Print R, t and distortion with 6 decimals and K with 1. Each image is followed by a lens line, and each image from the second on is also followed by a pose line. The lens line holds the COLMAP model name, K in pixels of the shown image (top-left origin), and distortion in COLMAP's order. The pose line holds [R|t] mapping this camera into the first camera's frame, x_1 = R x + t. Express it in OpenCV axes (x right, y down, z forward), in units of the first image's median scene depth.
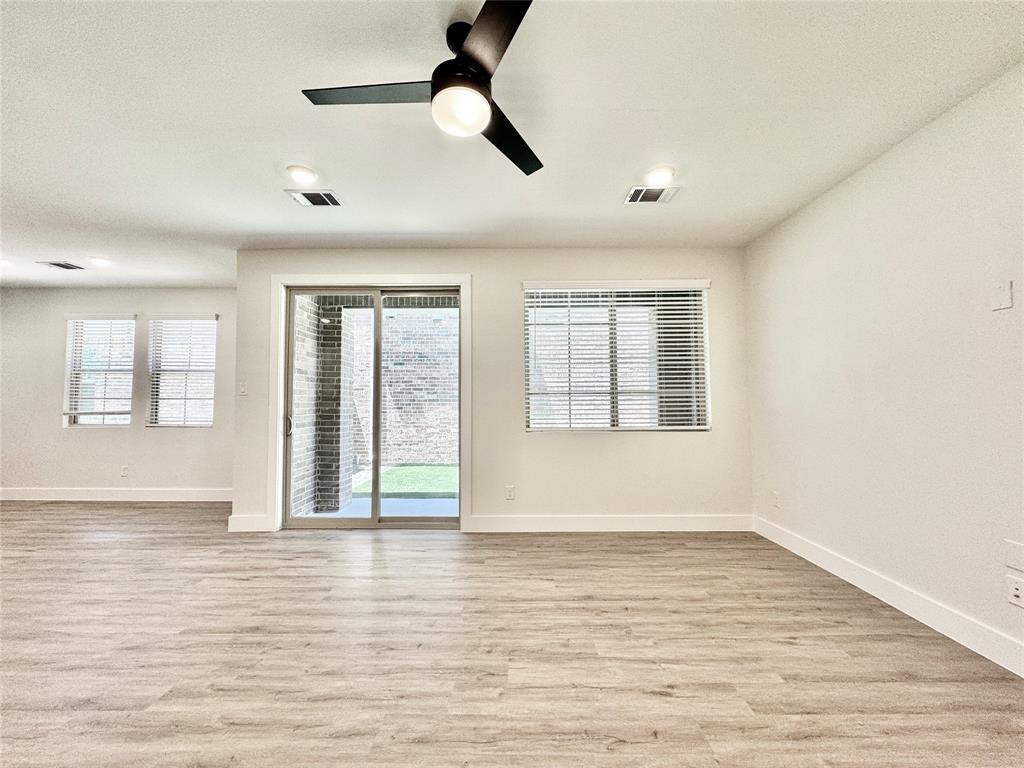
lens RADIAL K [[410.5, 0, 512.0], [0, 410.5, 384.0], [0, 0, 1]] dist [-0.001101, 0.000035]
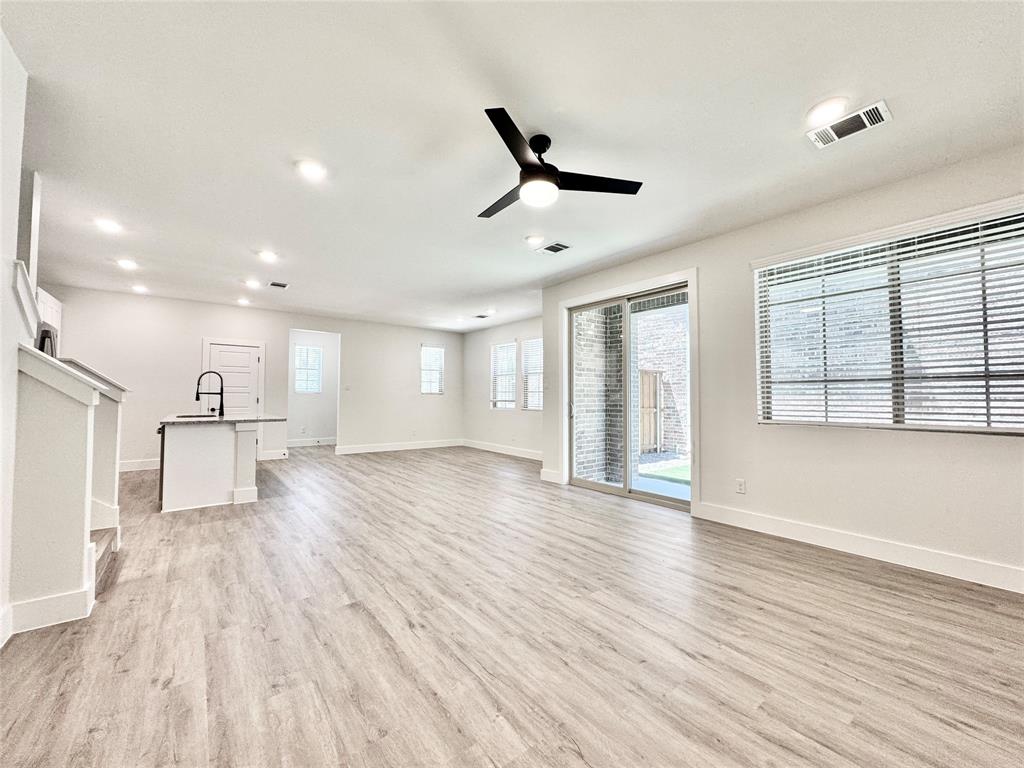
lens RADIAL K [[421.3, 0, 512.0], [0, 421.3, 384.0], [0, 0, 1]] dist [-0.000036, 0.000130]
pose [[0.609371, -0.021762, -0.792586, 0.474407], [0.026891, 0.999615, -0.006771, 0.020513], [0.792429, -0.017188, 0.609722, -0.013717]]
